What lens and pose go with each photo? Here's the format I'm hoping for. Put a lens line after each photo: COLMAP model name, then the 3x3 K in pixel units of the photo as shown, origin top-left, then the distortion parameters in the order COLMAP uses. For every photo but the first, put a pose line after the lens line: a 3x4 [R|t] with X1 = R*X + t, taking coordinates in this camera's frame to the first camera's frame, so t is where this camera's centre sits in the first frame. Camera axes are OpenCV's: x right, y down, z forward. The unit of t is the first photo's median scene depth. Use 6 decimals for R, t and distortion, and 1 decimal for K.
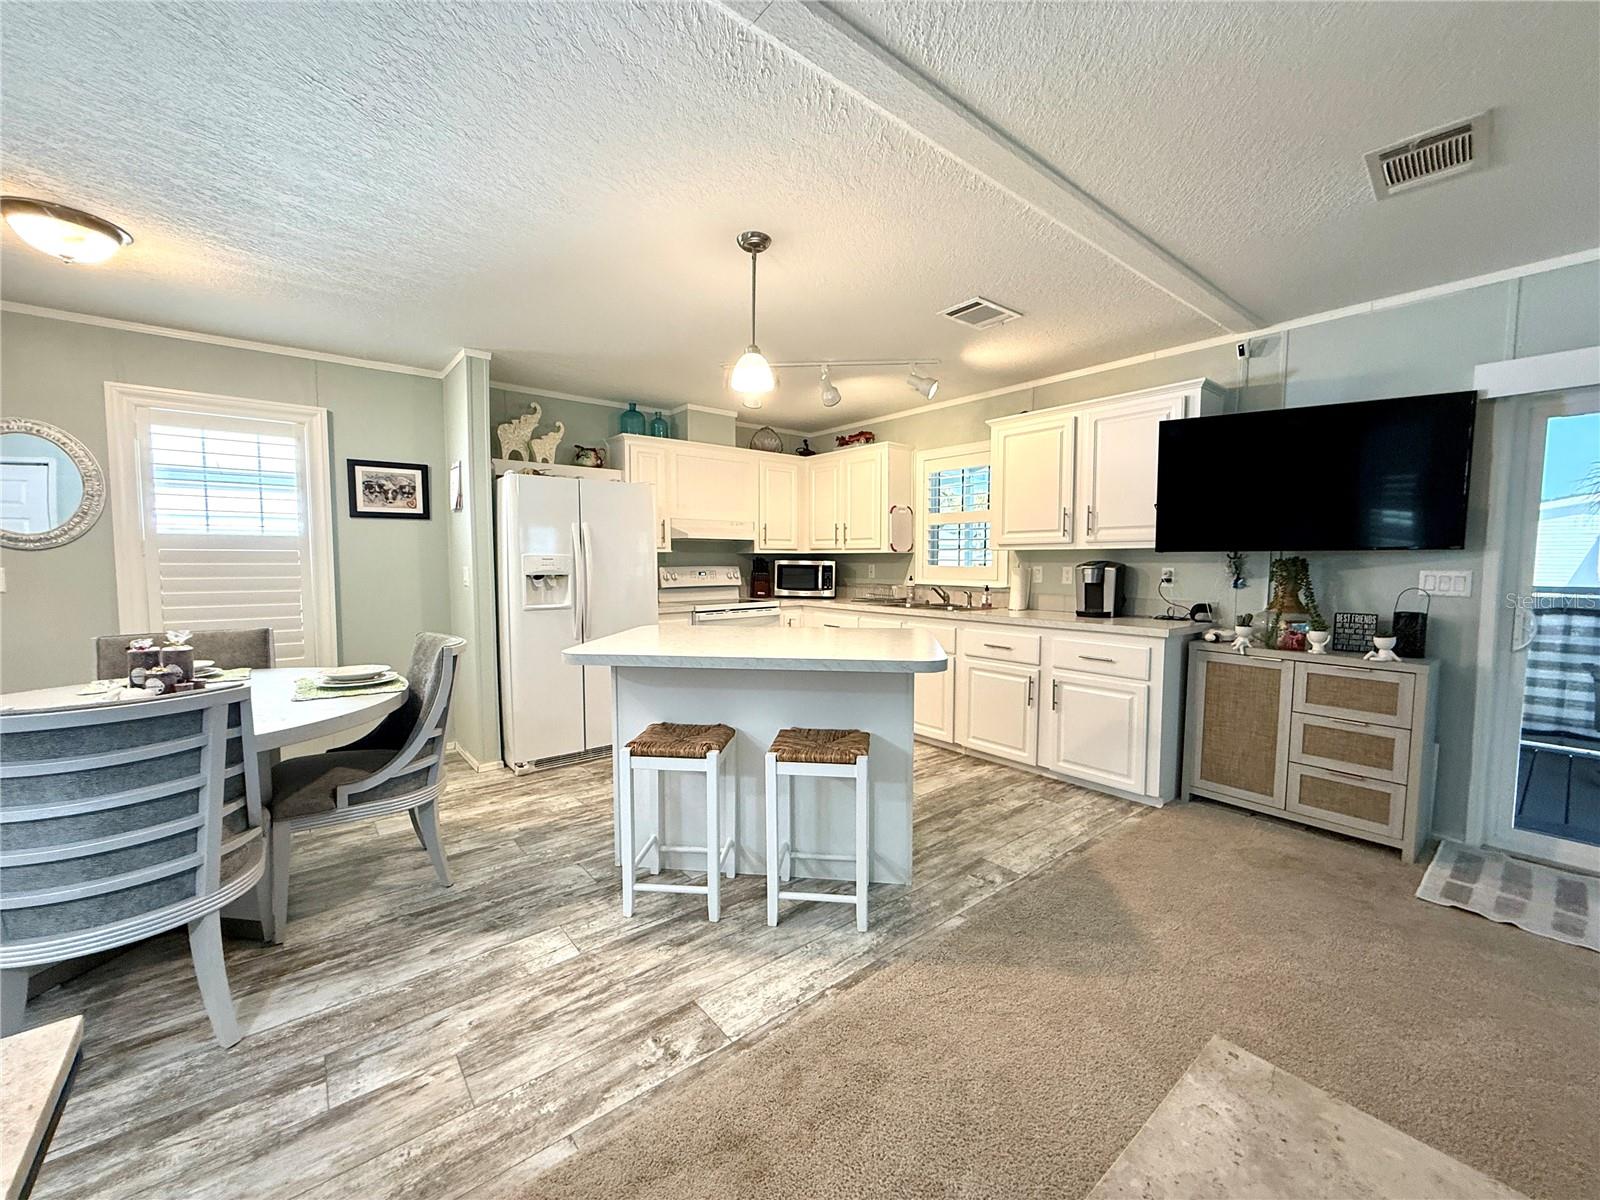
lens RADIAL K [[634.1, 0, 798.2], [0, 634.1, 600.5], [0, 0, 1]] dist [-0.000187, -0.000067]
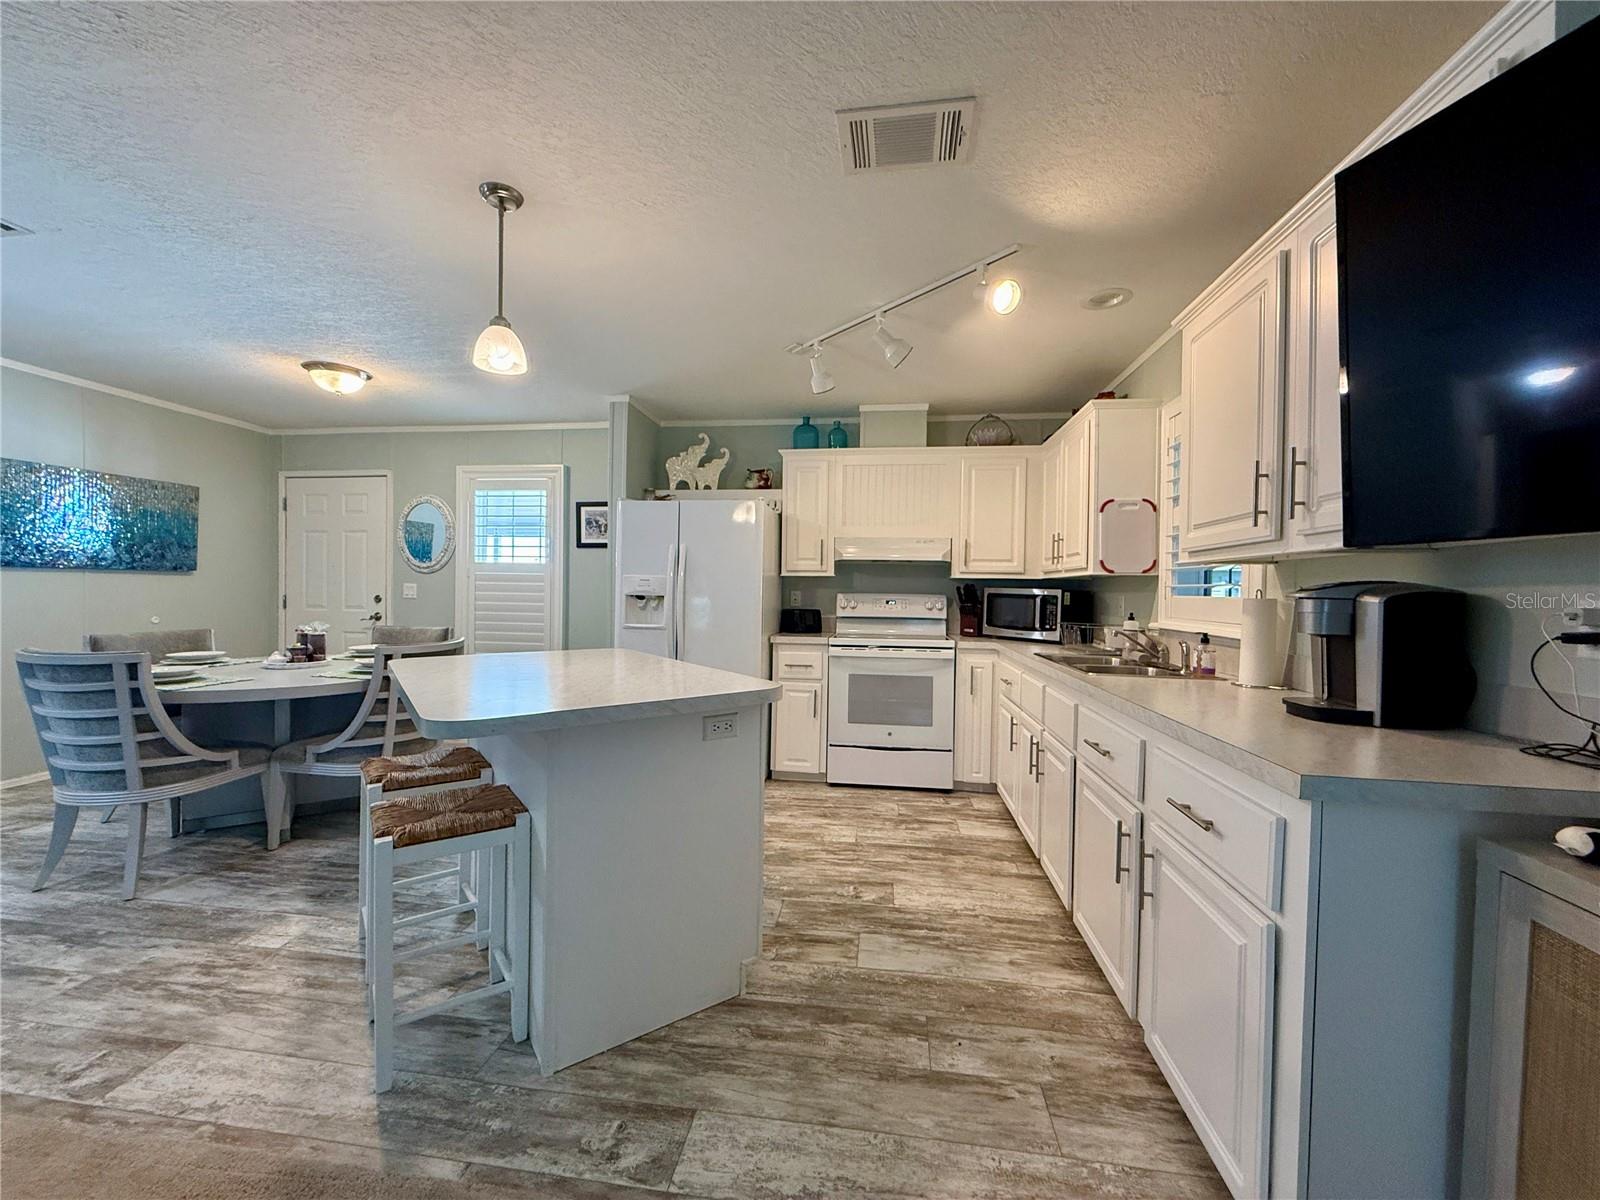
lens RADIAL K [[634.1, 0, 798.2], [0, 634.1, 600.5], [0, 0, 1]] dist [-0.000187, -0.000067]
pose [[0.684191, 0.020979, -0.729001, 0.531849], [-0.062816, 0.997567, -0.030247, -0.016226], [0.726592, 0.066488, 0.683844, 0.474530]]
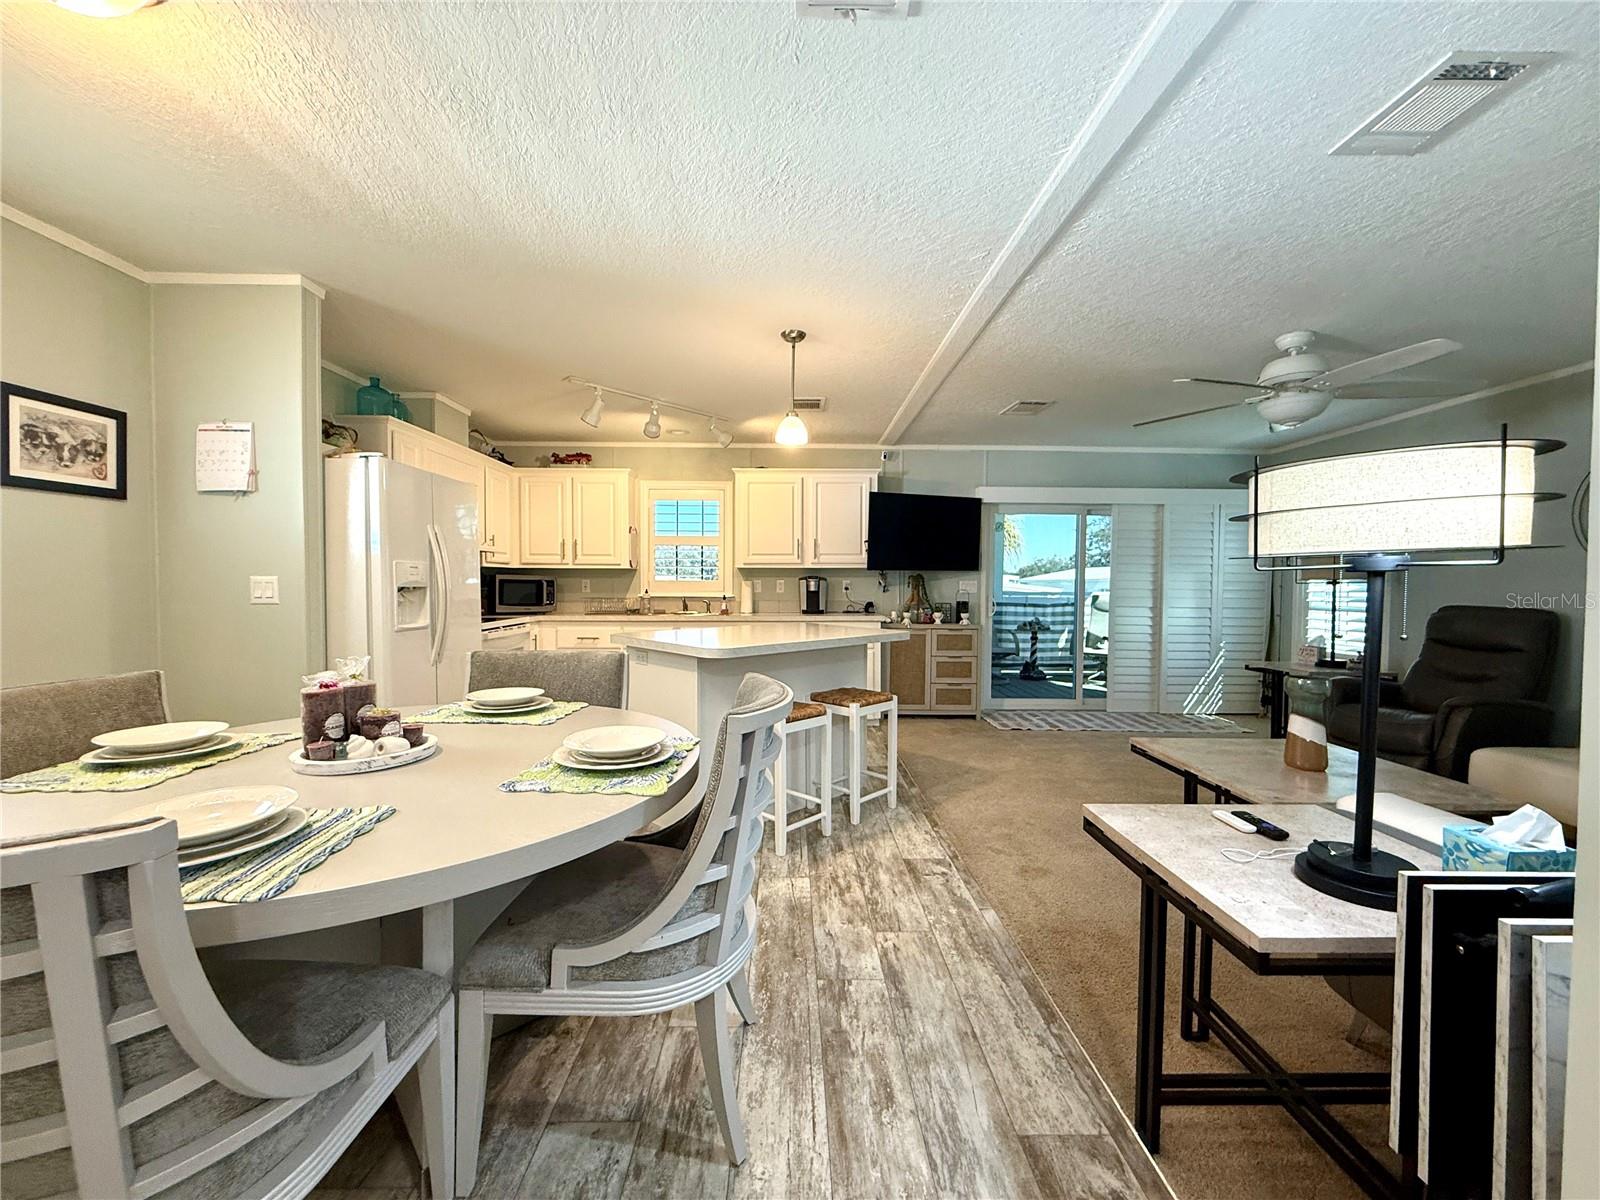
lens RADIAL K [[634.1, 0, 798.2], [0, 634.1, 600.5], [0, 0, 1]] dist [-0.000187, -0.000067]
pose [[0.616553, -0.020780, 0.787039, -0.729256], [0.048332, 0.998765, -0.011492, 0.010102], [-0.785828, 0.045124, 0.616796, 0.115215]]
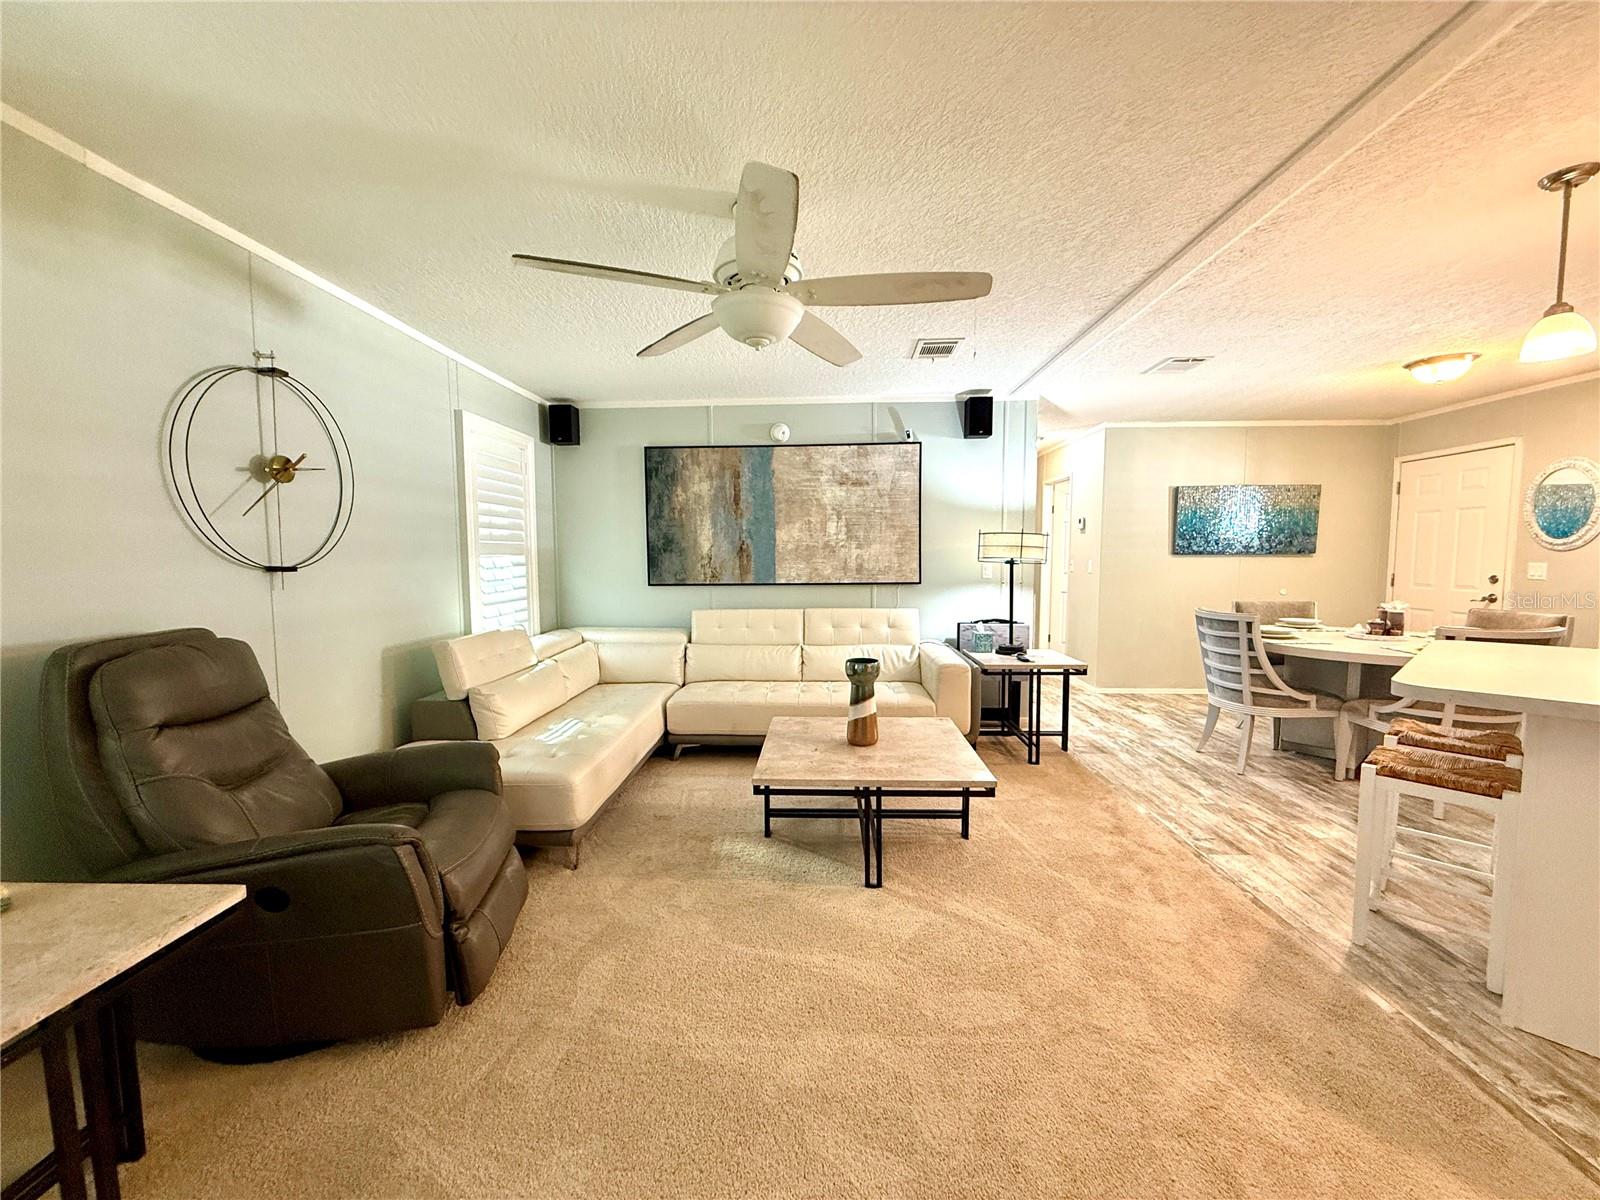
lens RADIAL K [[634.1, 0, 798.2], [0, 634.1, 600.5], [0, 0, 1]] dist [-0.000187, -0.000067]
pose [[-0.661544, 0.055513, -0.747849, 0.792469], [-0.047463, 0.992157, 0.115633, -0.042558], [0.748403, 0.111992, -0.653721, 0.541677]]
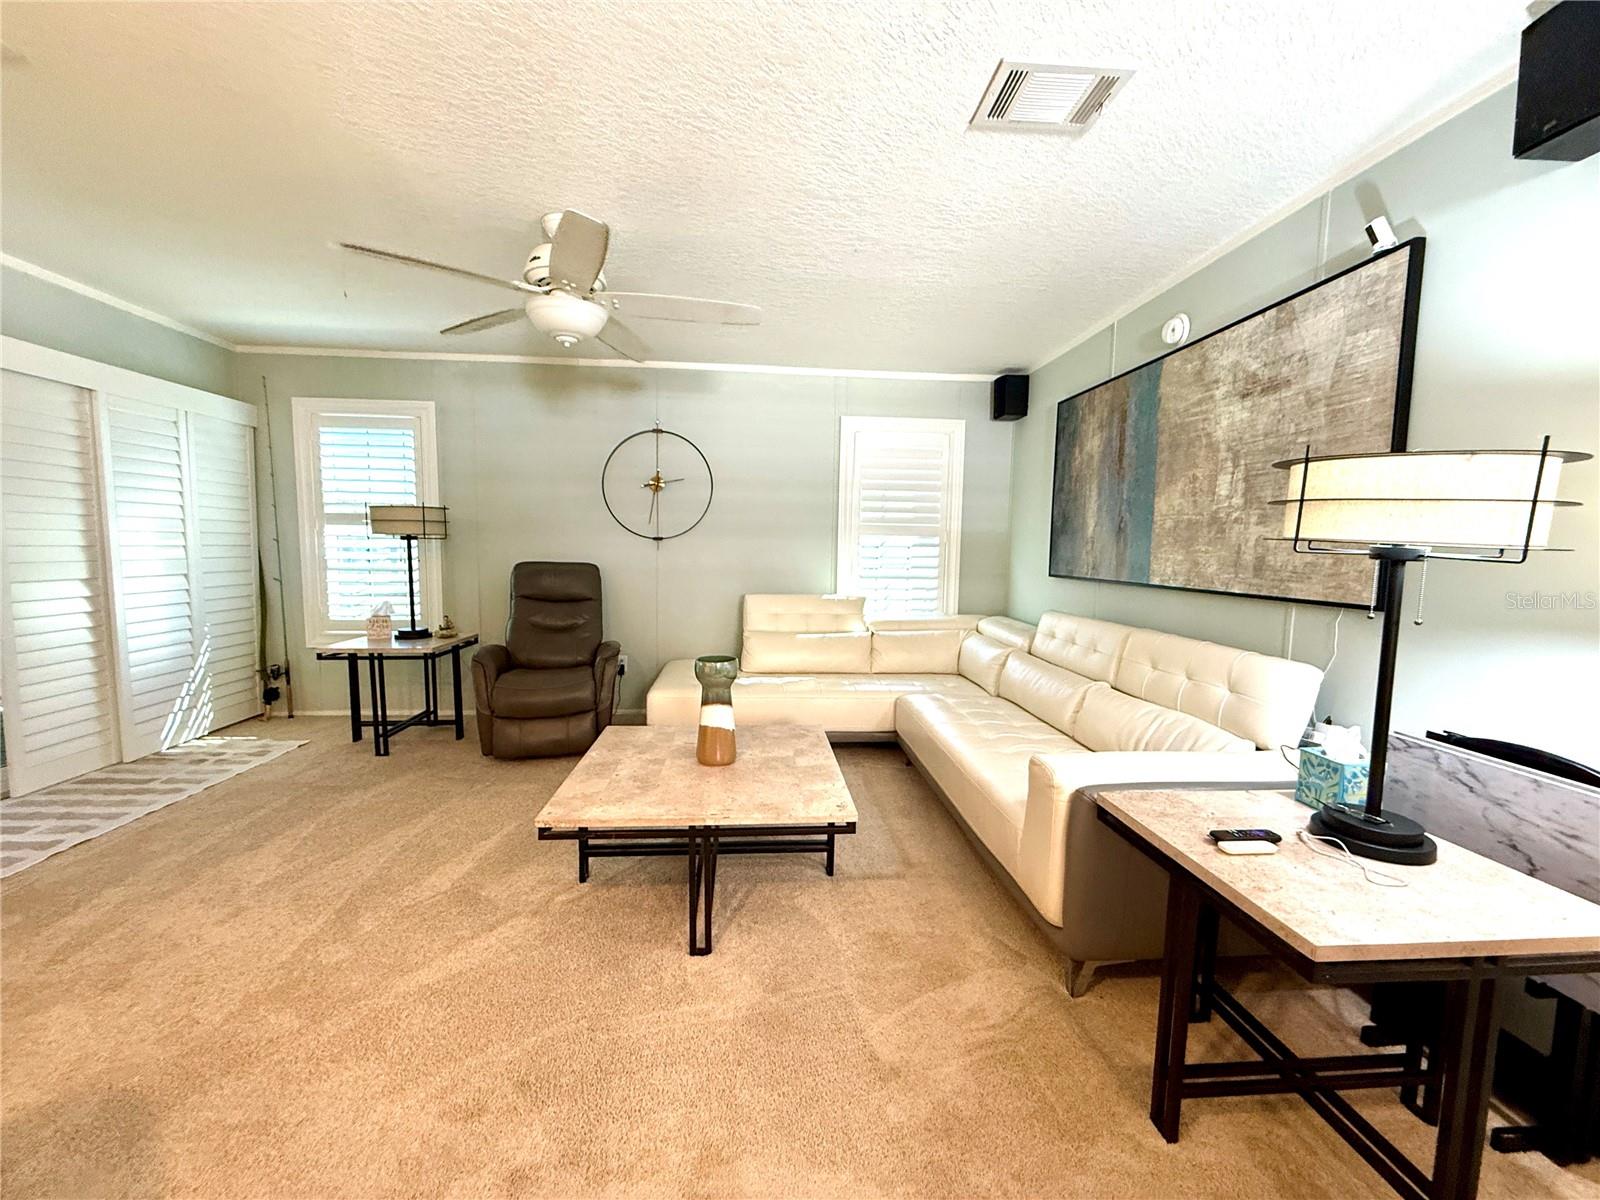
lens RADIAL K [[634.1, 0, 798.2], [0, 634.1, 600.5], [0, 0, 1]] dist [-0.000187, -0.000067]
pose [[-0.825507, -0.069146, 0.560140, -0.228615], [0.016964, 0.988979, 0.147084, -0.029293], [-0.564137, 0.130921, -0.815236, 0.552451]]
